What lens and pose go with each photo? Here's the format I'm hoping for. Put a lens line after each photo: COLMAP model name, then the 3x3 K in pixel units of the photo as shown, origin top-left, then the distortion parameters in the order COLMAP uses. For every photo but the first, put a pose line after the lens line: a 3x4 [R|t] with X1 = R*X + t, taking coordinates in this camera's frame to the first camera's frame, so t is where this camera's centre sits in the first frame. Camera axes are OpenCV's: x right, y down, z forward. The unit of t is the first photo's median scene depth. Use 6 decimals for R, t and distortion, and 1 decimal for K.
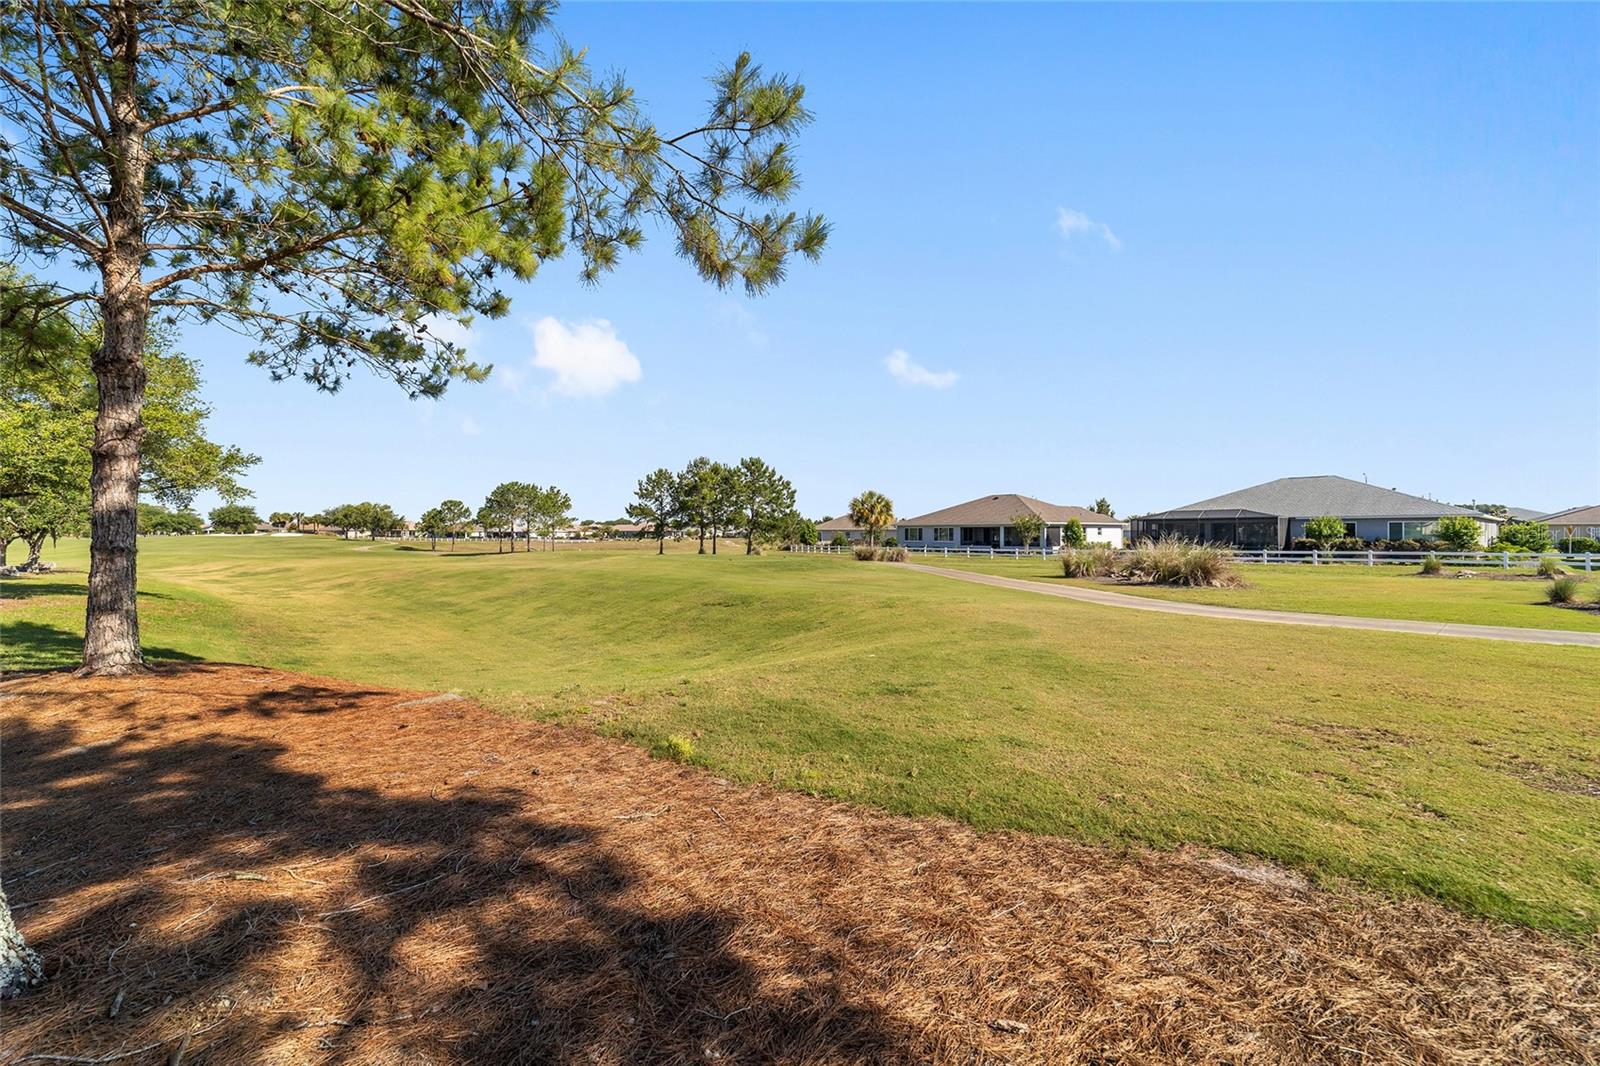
lens RADIAL K [[611.7, 0, 797.5], [0, 611.7, 528.7], [0, 0, 1]] dist [-0.018636, 0.008883]
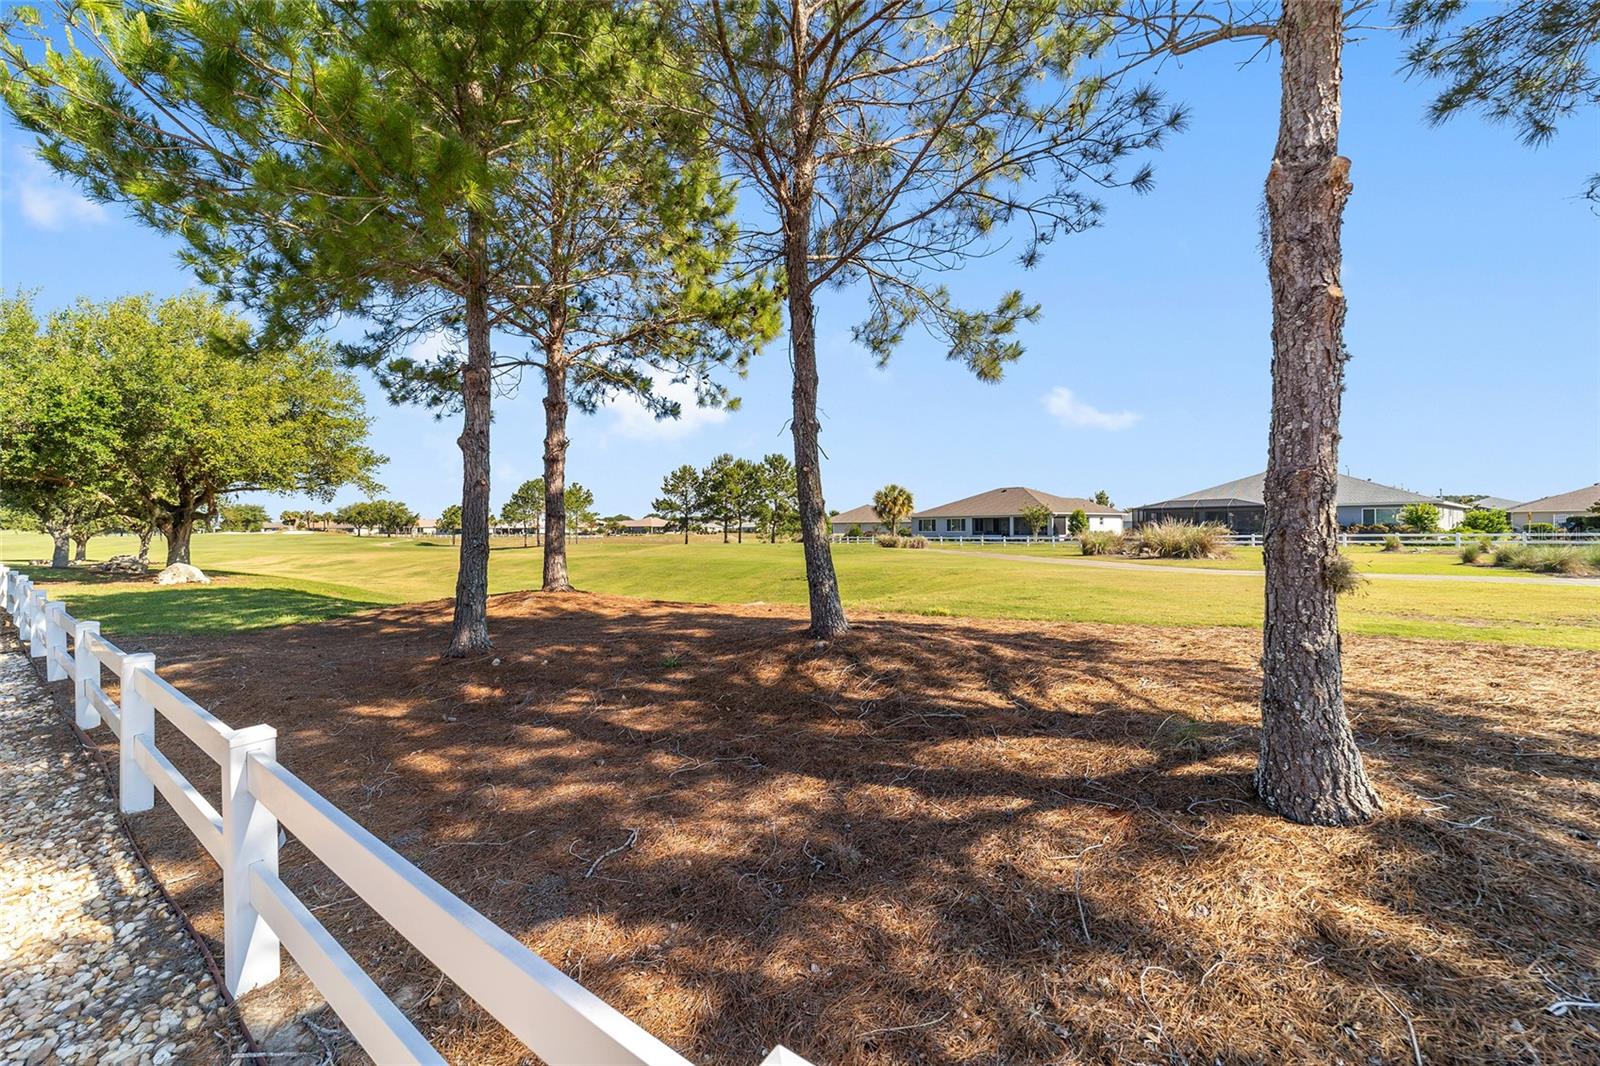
lens RADIAL K [[611.7, 0, 797.5], [0, 611.7, 528.7], [0, 0, 1]] dist [-0.018636, 0.008883]
pose [[0.999940, -0.007239, 0.008194, -0.186285], [0.007178, 0.999947, 0.007445, 0.023008], [-0.008248, -0.007386, 0.999939, -0.262799]]
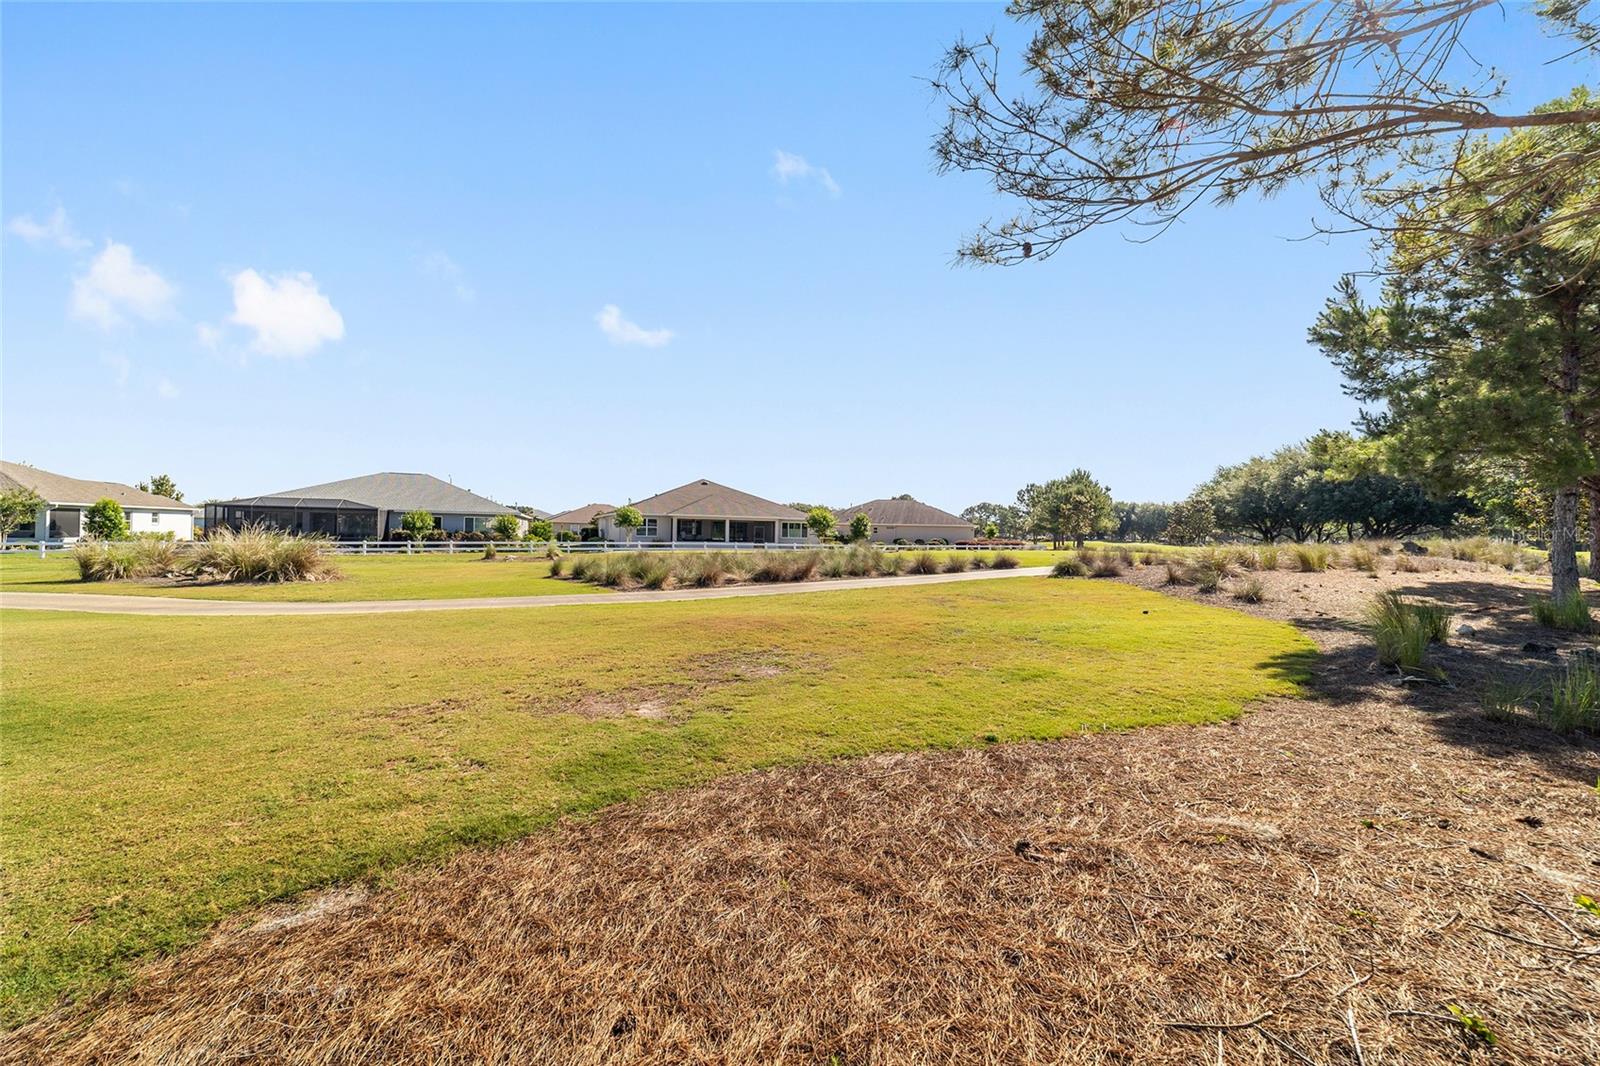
lens RADIAL K [[611.7, 0, 797.5], [0, 611.7, 528.7], [0, 0, 1]] dist [-0.018636, 0.008883]
pose [[0.293593, 0.012461, 0.955849, 0.020115], [-0.026918, 0.999626, -0.004764, -0.000258], [-0.955551, -0.024331, 0.293819, 0.014128]]
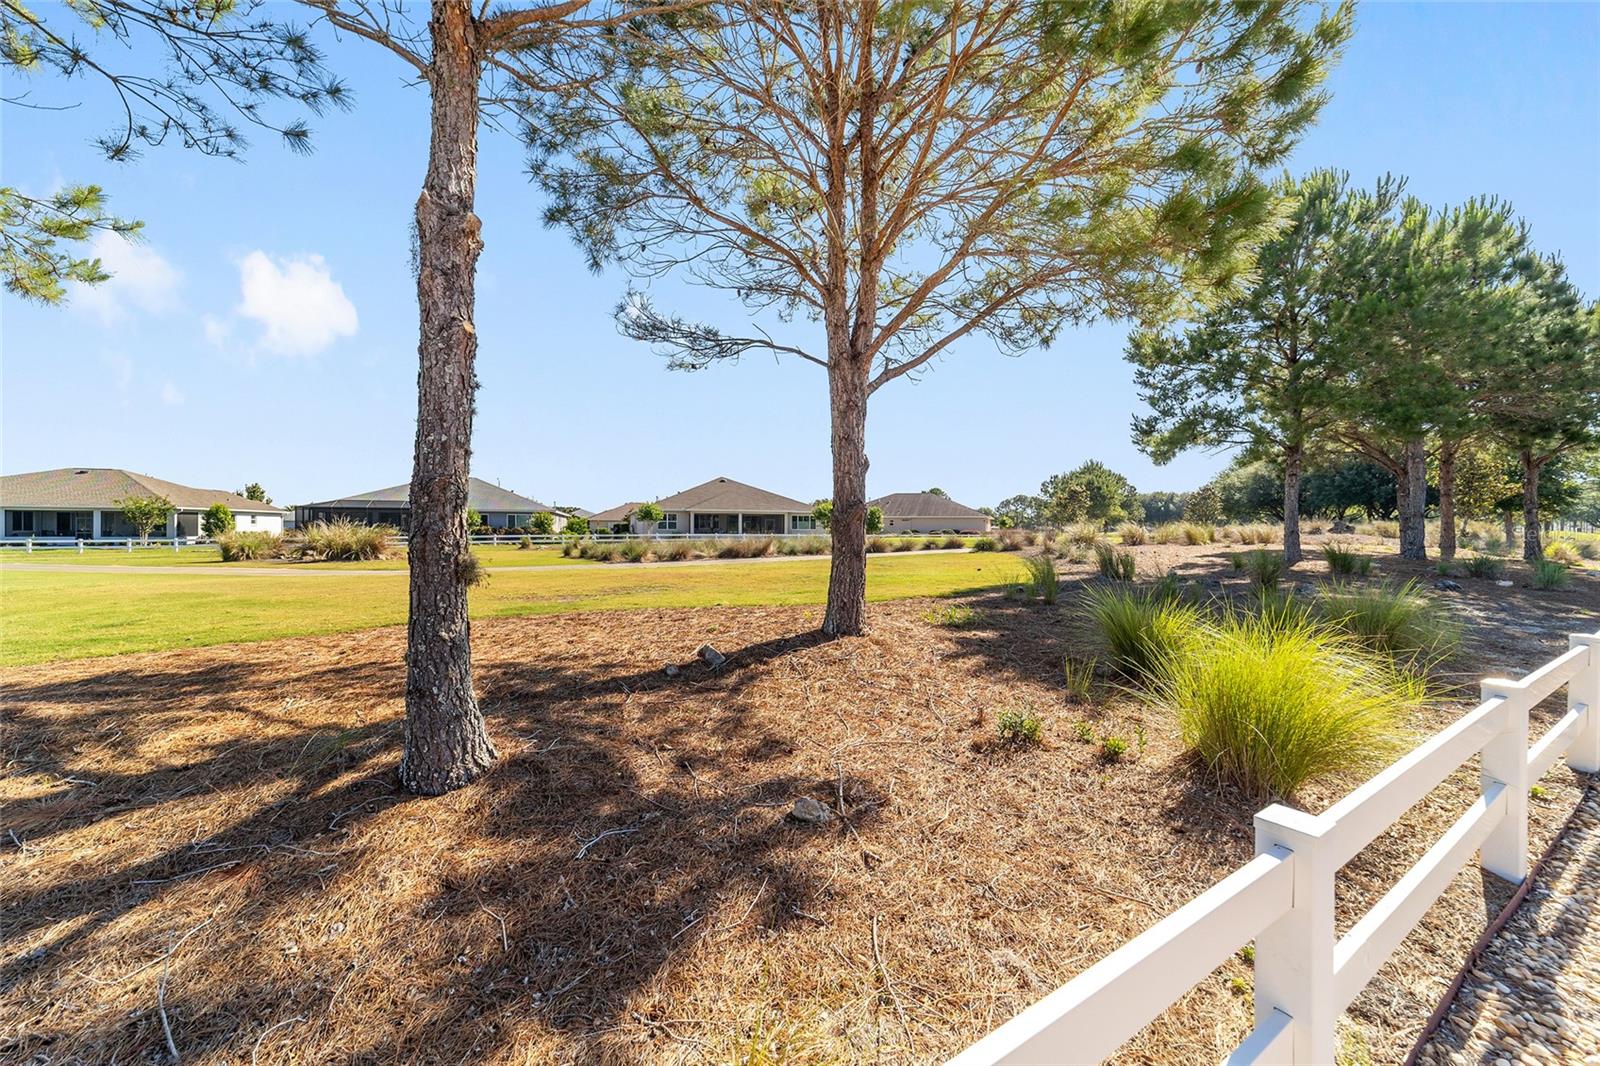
lens RADIAL K [[611.7, 0, 797.5], [0, 611.7, 528.7], [0, 0, 1]] dist [-0.018636, 0.008883]
pose [[0.361029, 0.002474, 0.932551, -0.180707], [-0.012284, 0.999922, 0.002103, 0.022997], [-0.932474, -0.012215, 0.361031, -0.266305]]
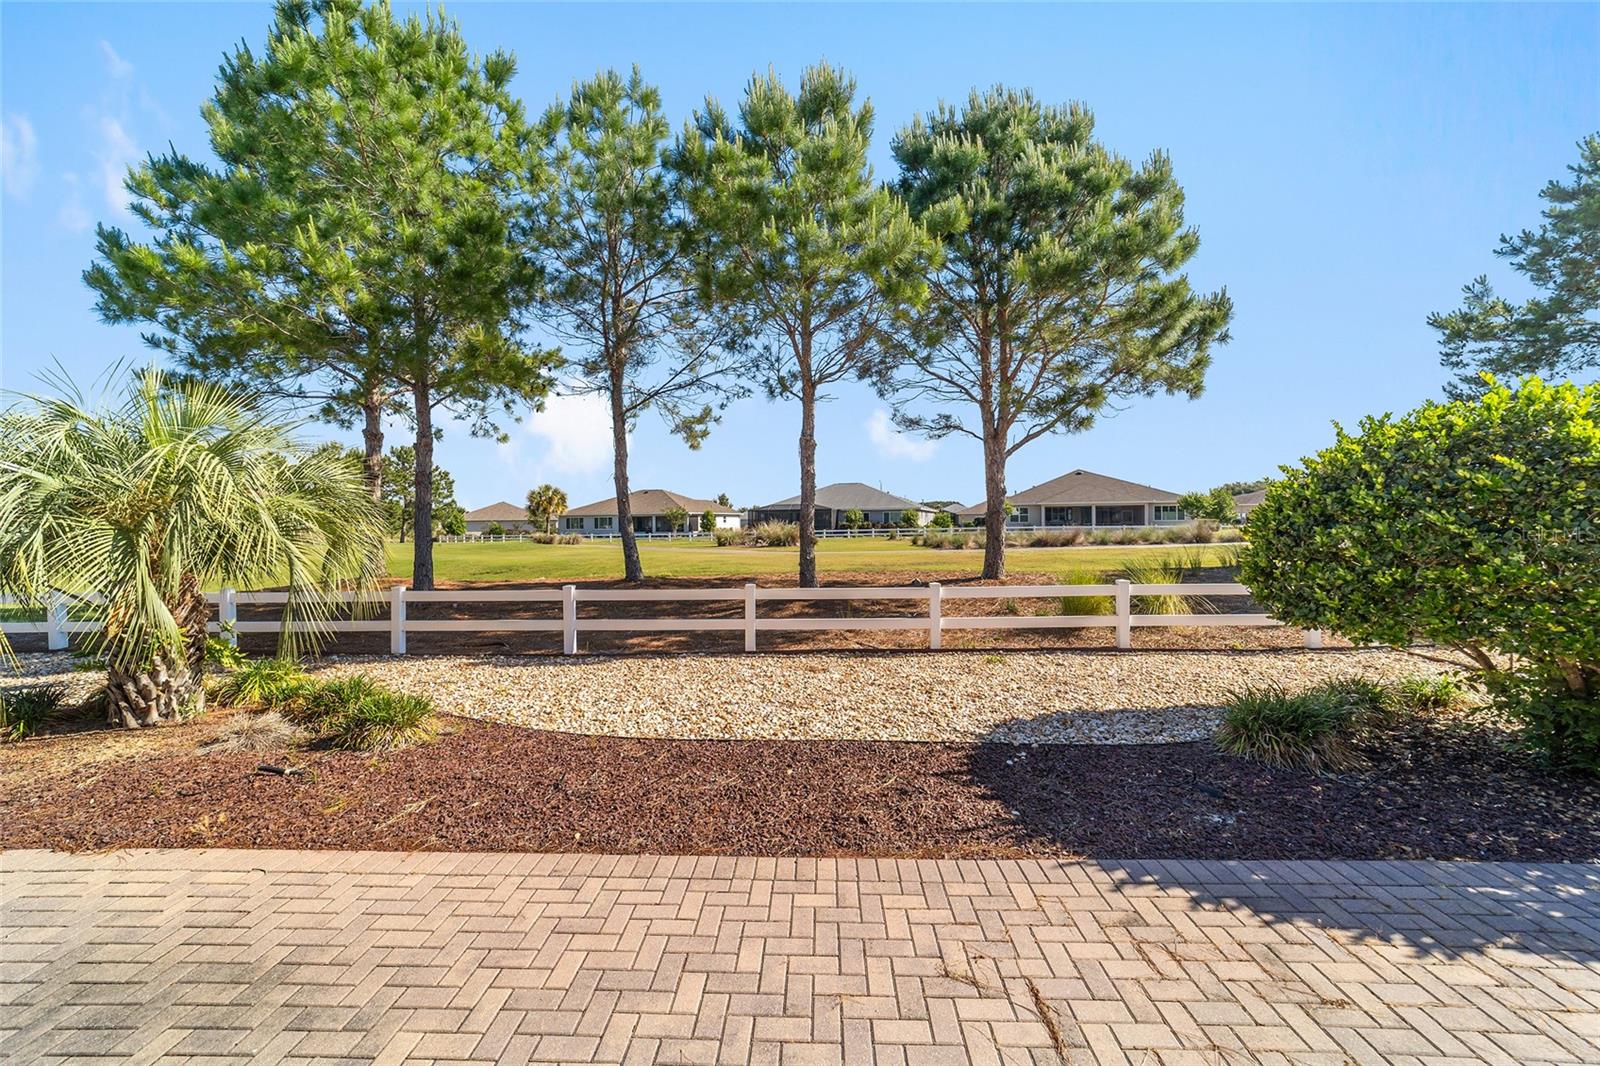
lens RADIAL K [[611.7, 0, 797.5], [0, 611.7, 528.7], [0, 0, 1]] dist [-0.018636, 0.008883]
pose [[0.826220, -0.013531, 0.563185, -0.429016], [0.005555, 0.999859, 0.015873, 0.015004], [-0.563320, -0.009987, 0.826178, -0.639813]]
